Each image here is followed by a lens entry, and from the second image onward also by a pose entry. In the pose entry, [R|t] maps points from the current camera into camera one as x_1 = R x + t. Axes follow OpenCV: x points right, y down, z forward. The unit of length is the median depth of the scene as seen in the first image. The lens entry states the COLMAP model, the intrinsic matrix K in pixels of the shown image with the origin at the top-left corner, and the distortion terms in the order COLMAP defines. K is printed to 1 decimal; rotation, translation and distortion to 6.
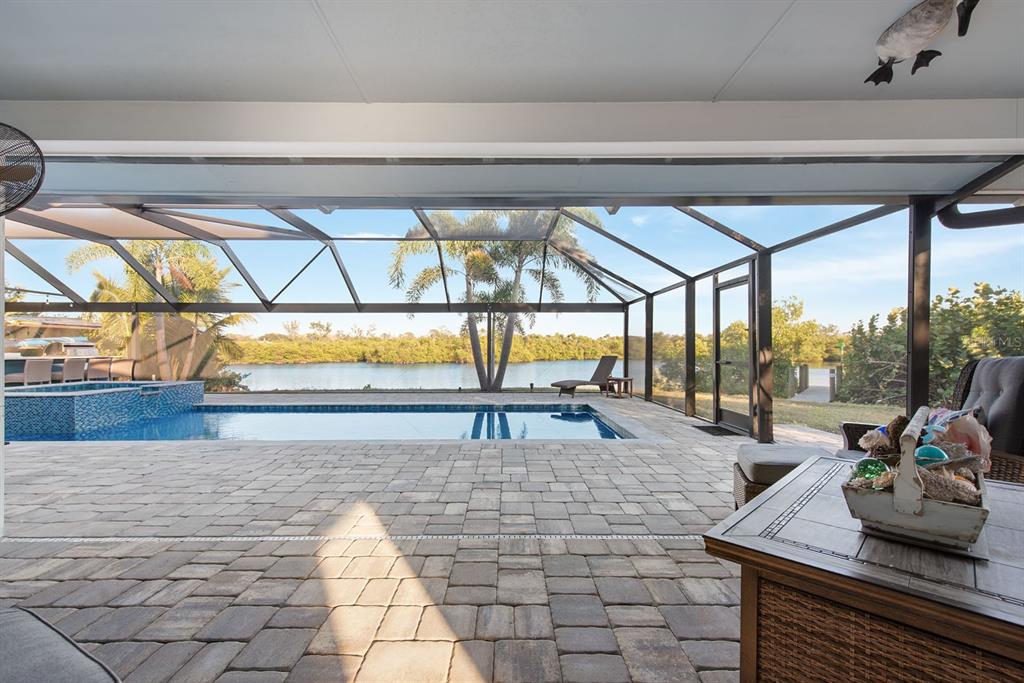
lens RADIAL K [[443.7, 0, 508.6], [0, 443.7, 353.8], [0, 0, 1]] dist [0.001463, -0.000064]
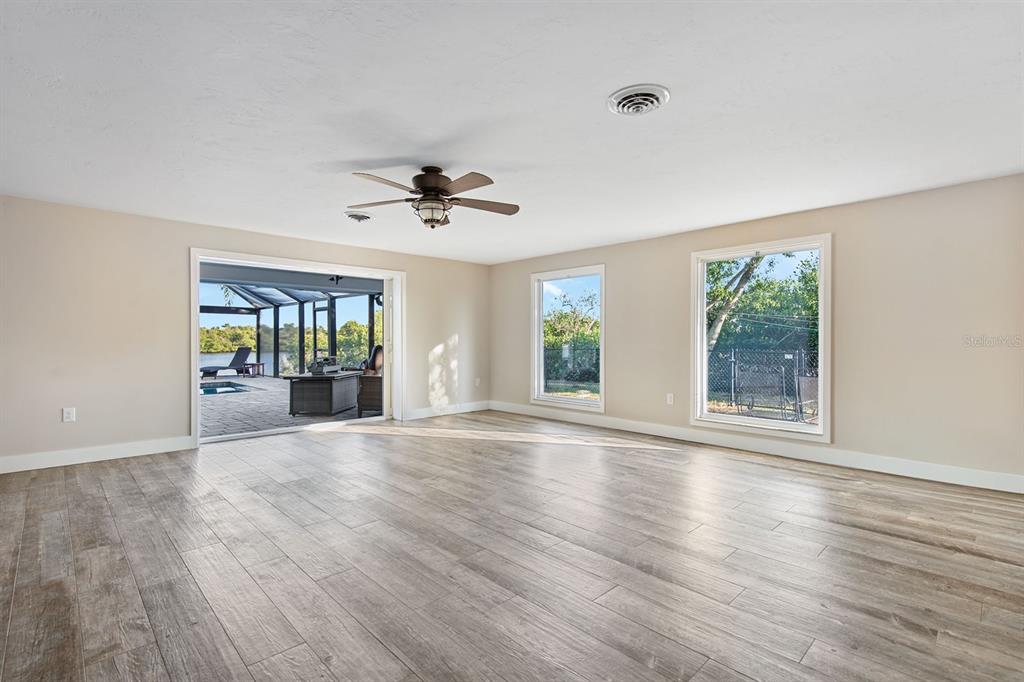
lens RADIAL K [[479.1, 0, 512.0], [0, 479.1, 341.0], [0, 0, 1]] dist [0.001041, 0.000140]
pose [[0.725571, 0.001946, 0.688144, -0.165775], [0.004700, 0.999959, -0.007784, 0.000003], [-0.688131, 0.008882, 0.725532, -0.546607]]
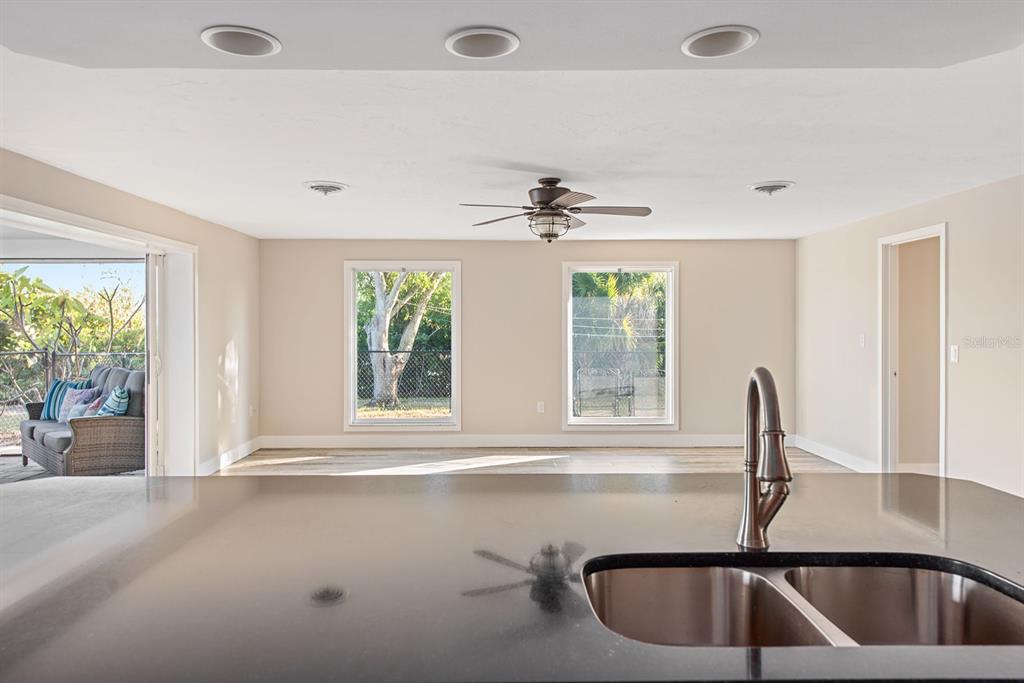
lens RADIAL K [[683.2, 0, 511.5], [0, 683.2, 329.1], [0, 0, 1]] dist [0.021654, -0.001235]
pose [[-0.011169, -0.002150, 0.999935, -0.377483], [0.010638, 0.999941, 0.002269, -0.022126], [-0.999881, 0.010663, -0.011146, -0.290887]]
